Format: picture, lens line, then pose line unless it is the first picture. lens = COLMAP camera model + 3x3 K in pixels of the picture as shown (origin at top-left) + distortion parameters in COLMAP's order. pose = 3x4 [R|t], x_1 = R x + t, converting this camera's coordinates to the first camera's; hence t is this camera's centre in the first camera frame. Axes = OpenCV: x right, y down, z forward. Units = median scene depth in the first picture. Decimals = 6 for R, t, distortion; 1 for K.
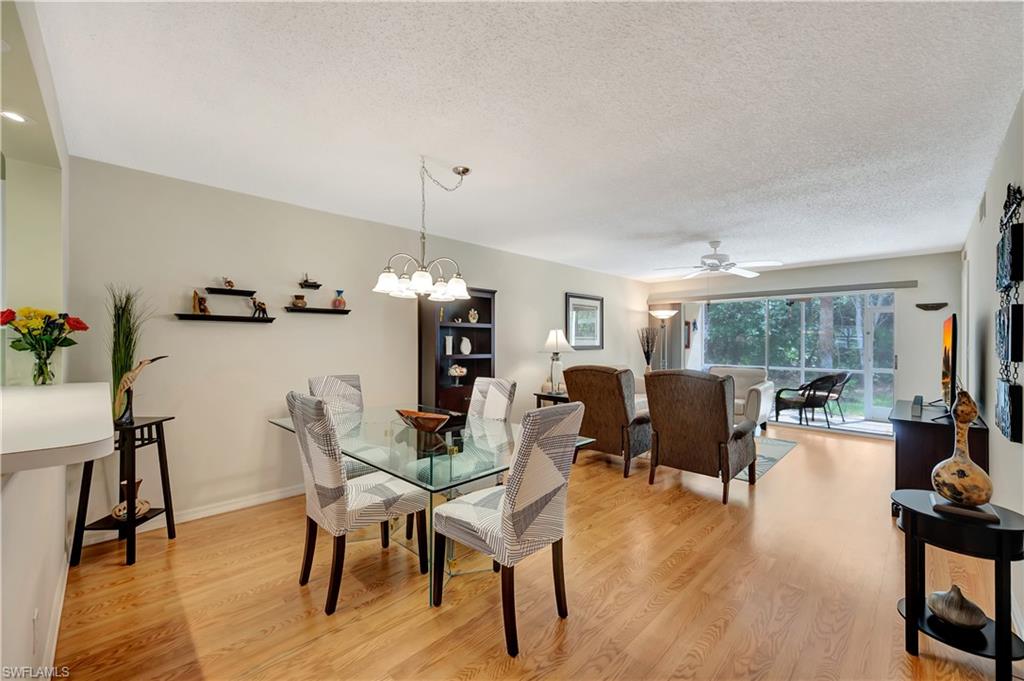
lens RADIAL K [[413.8, 0, 512.0], [0, 413.8, 340.5], [0, 0, 1]] dist [0.010454, 0.000010]
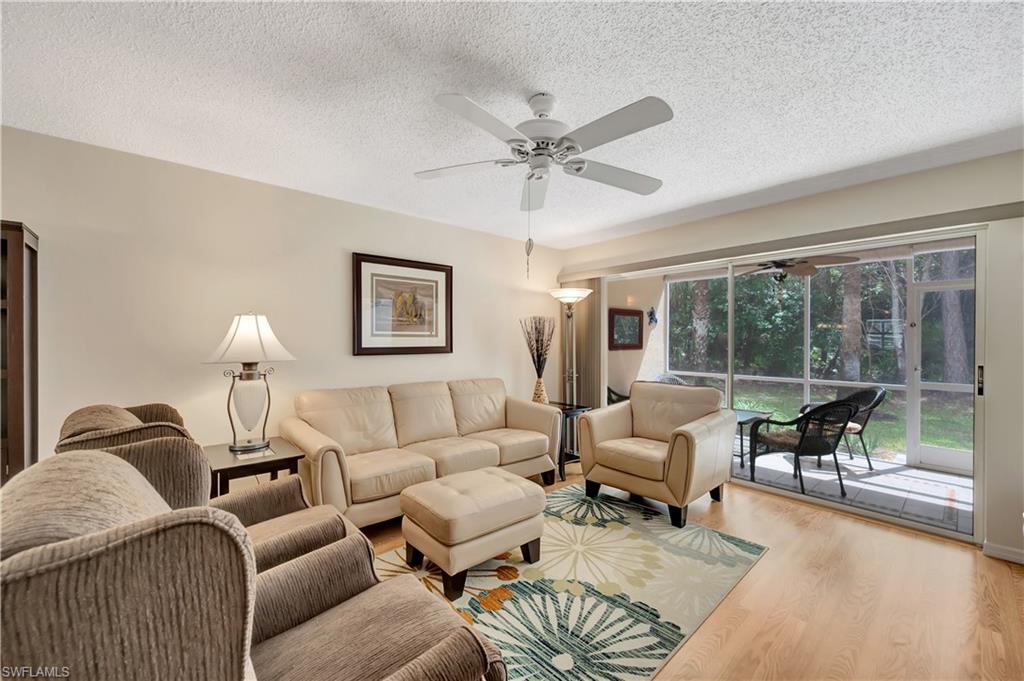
lens RADIAL K [[414.3, 0, 512.0], [0, 414.3, 340.5], [0, 0, 1]] dist [0.000160, 0.000086]
pose [[0.998611, -0.005270, -0.052431, 0.372513], [0.005266, 0.999986, -0.000211, 0.004540], [0.052431, -0.000065, 0.998625, 0.450457]]
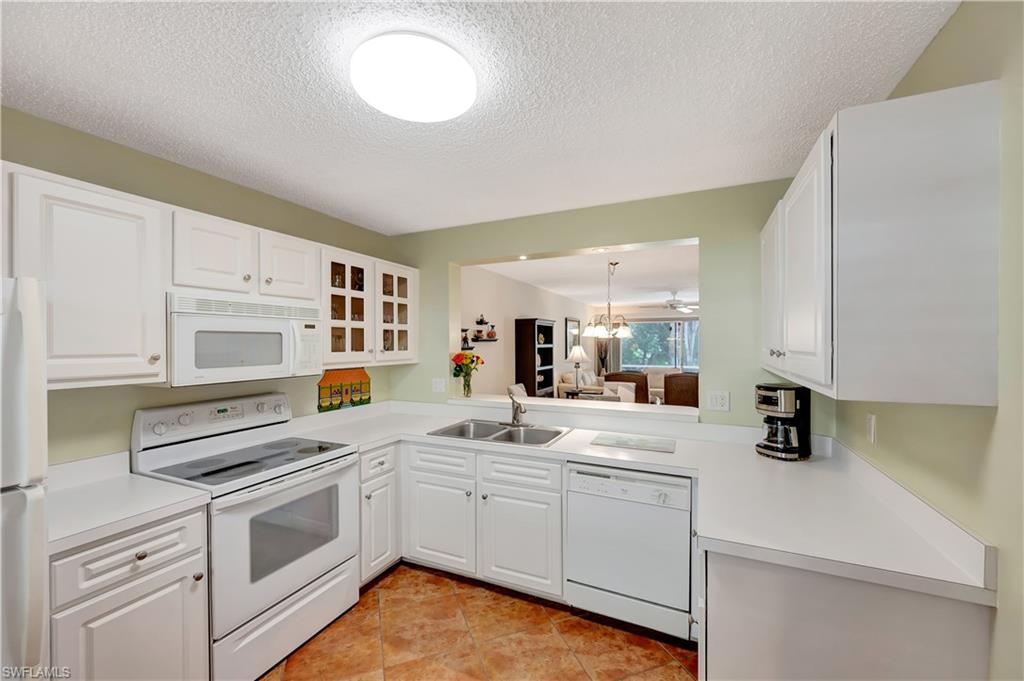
lens RADIAL K [[407.8, 0, 516.2], [0, 407.8, 343.4], [0, 0, 1]] dist [-0.001884, -0.000244]
pose [[0.932662, -0.010169, 0.360608, -0.506905], [0.009828, 0.999948, 0.002779, -0.036900], [-0.360617, 0.000952, 0.932713, -0.199441]]
